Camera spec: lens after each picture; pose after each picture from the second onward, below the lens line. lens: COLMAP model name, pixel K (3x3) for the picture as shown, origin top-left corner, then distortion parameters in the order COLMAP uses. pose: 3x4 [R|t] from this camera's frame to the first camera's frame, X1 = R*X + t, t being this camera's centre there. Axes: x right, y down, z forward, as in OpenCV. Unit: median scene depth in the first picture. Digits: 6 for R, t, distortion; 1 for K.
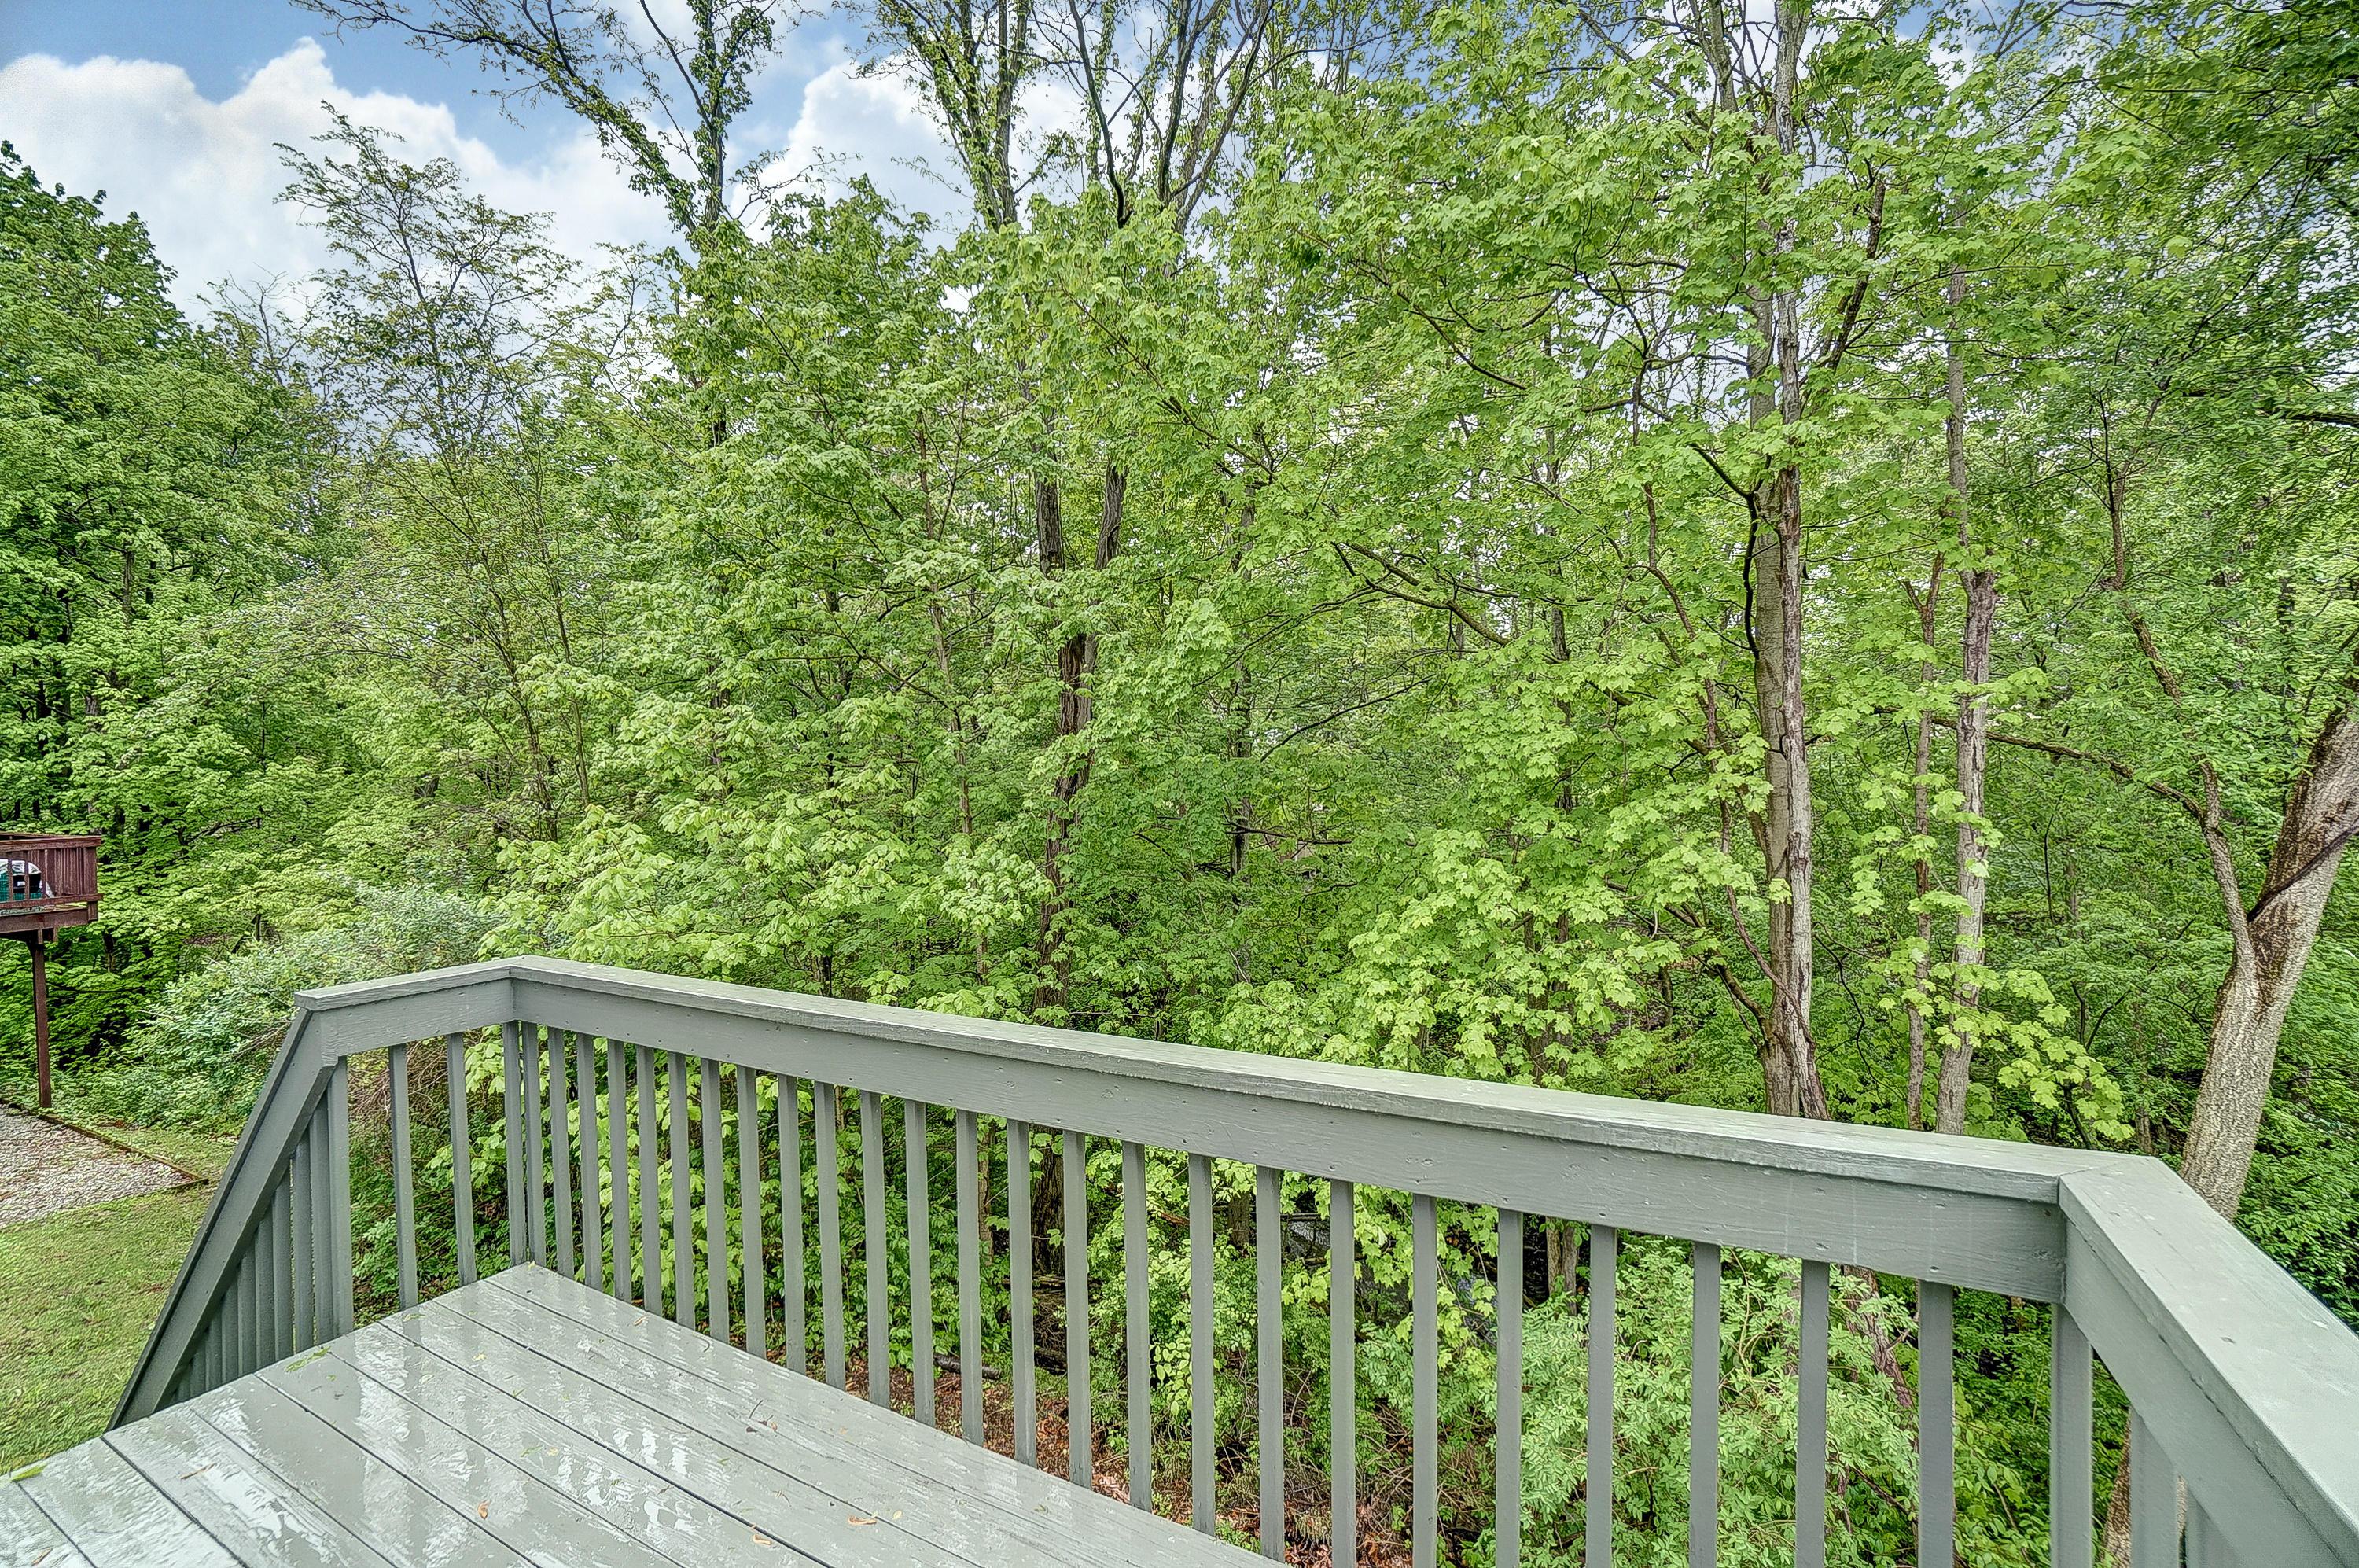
lens RADIAL K [[1049.2, 0, 1159.2], [0, 1049.2, 778.4], [0, 0, 1]] dist [-0.061532, 0.023006]
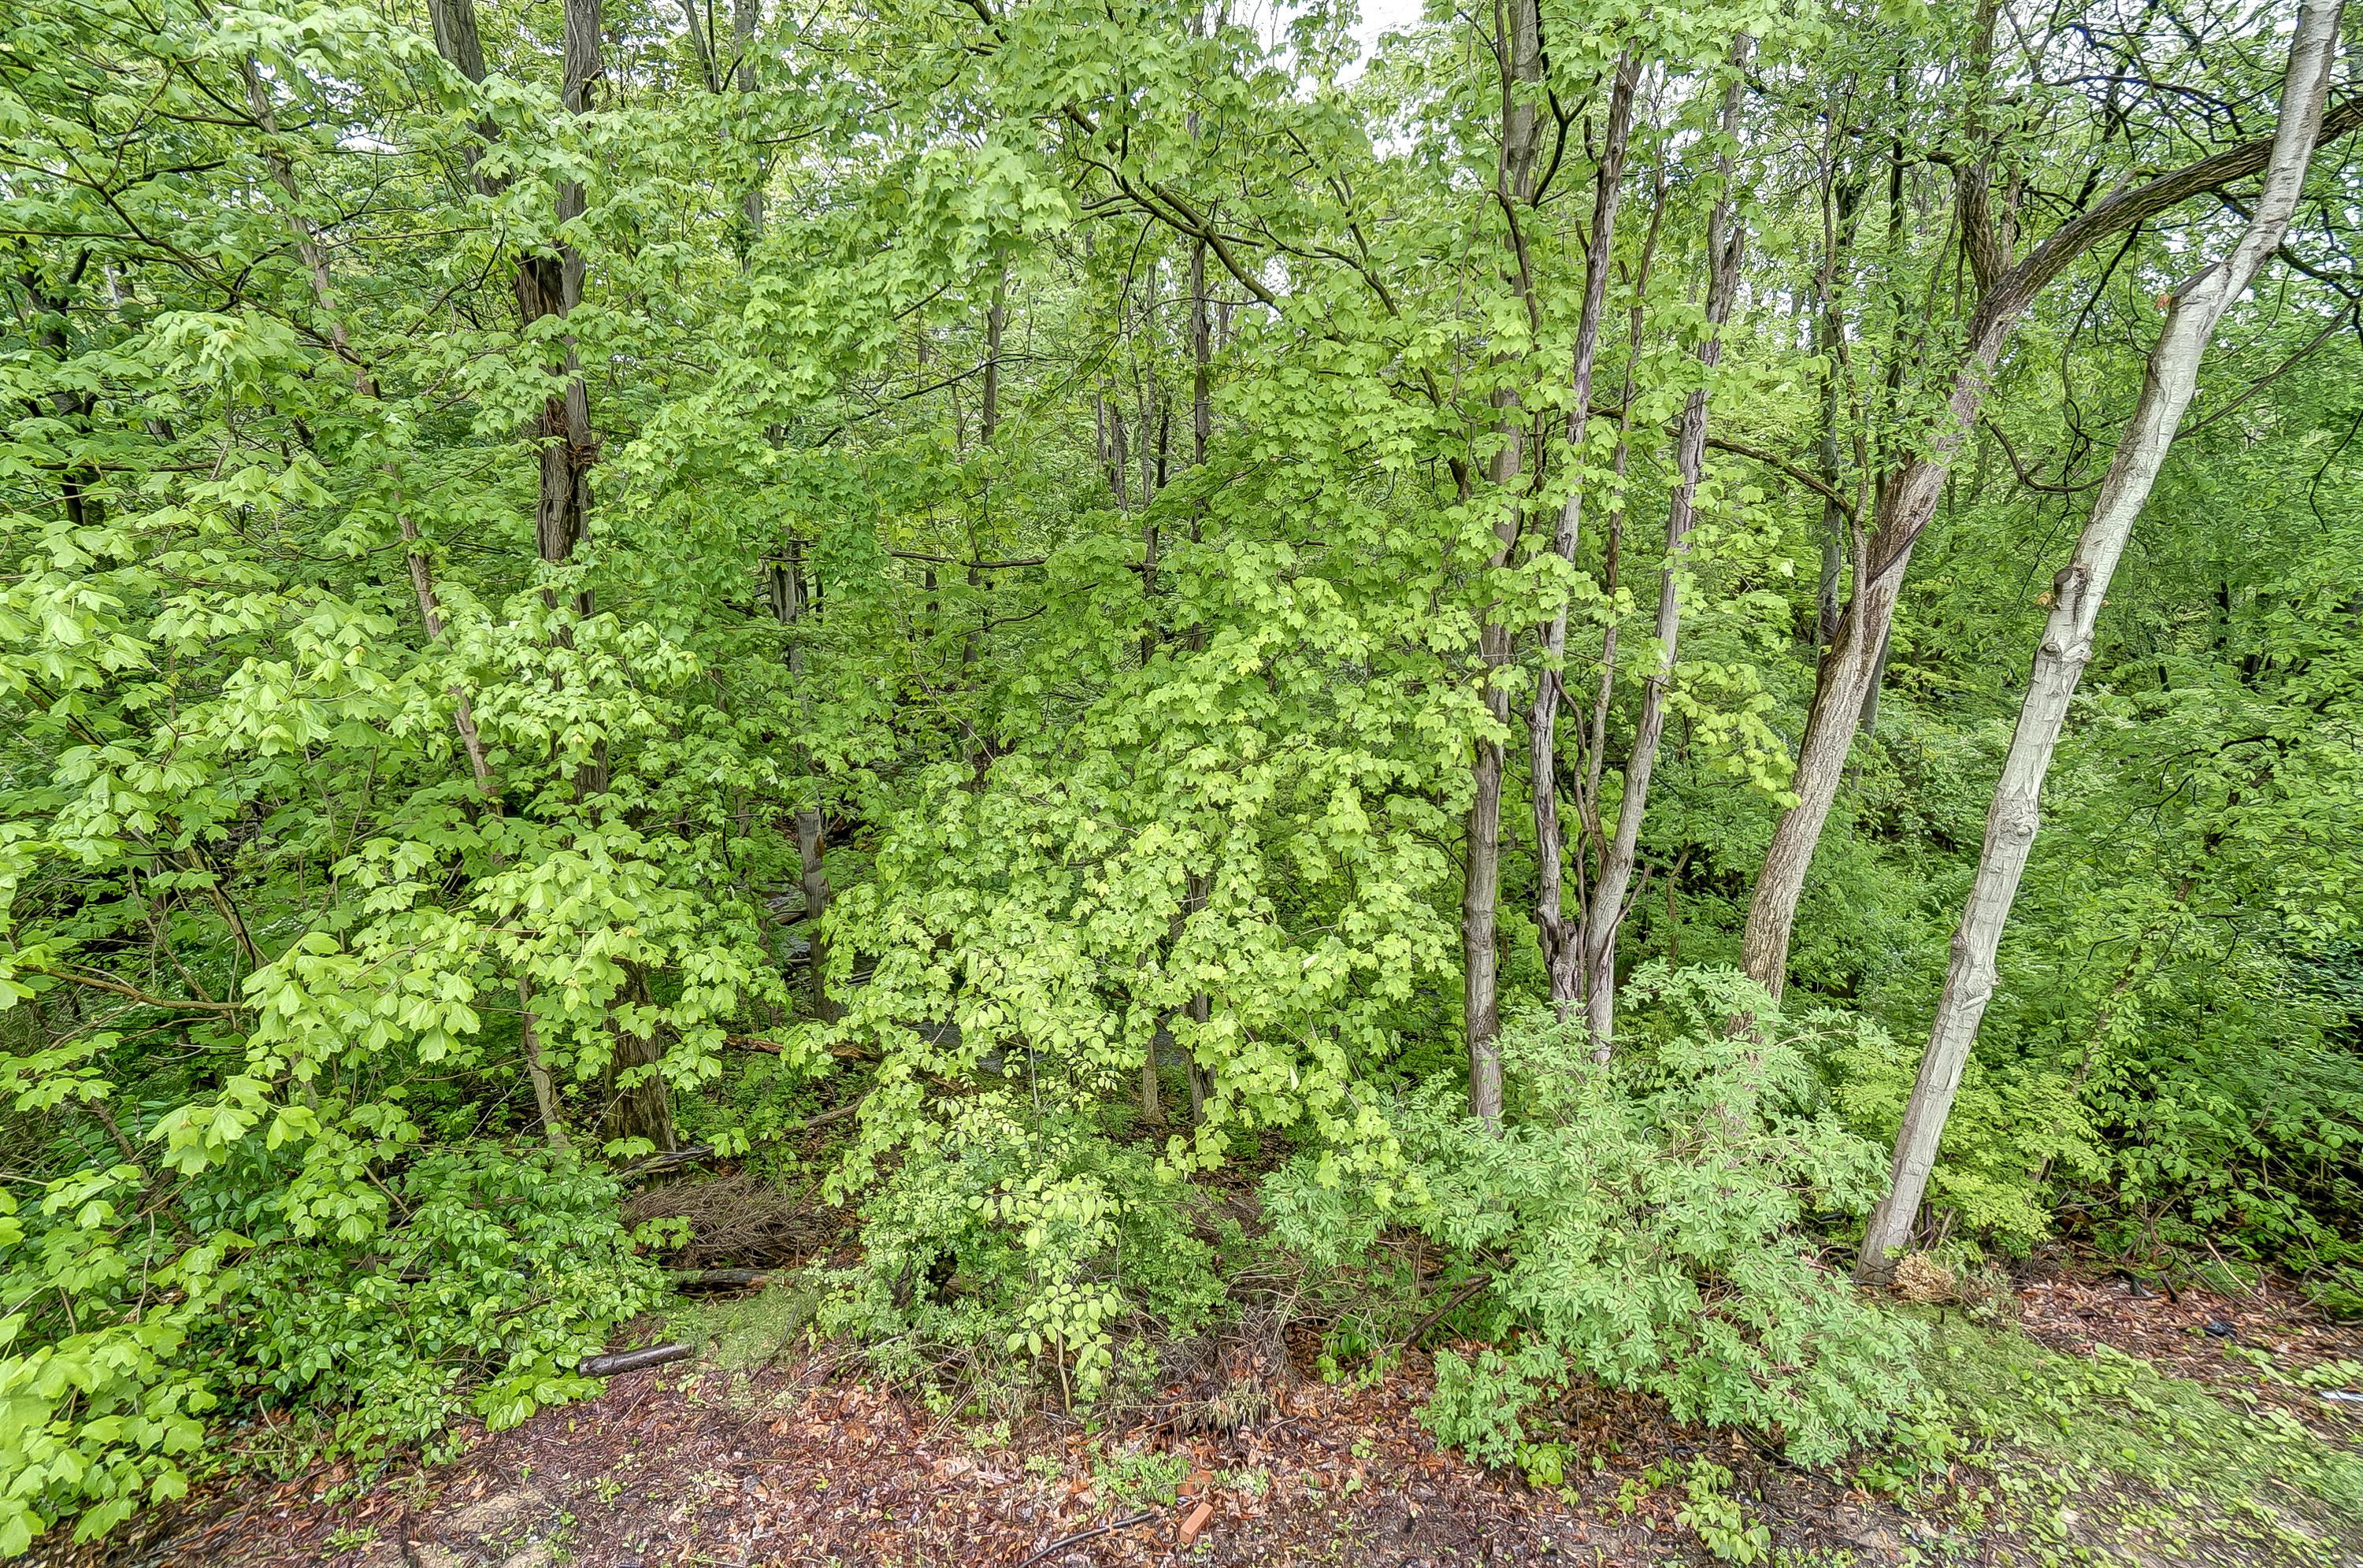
lens RADIAL K [[1050.9, 0, 1161.2], [0, 1050.9, 778.4], [0, 0, 1]] dist [-0.061532, 0.023006]
pose [[0.854560, -0.147517, 0.497962, -0.195970], [0.009491, 0.963088, 0.269020, 0.009558], [-0.519266, -0.225168, 0.824416, 0.378003]]
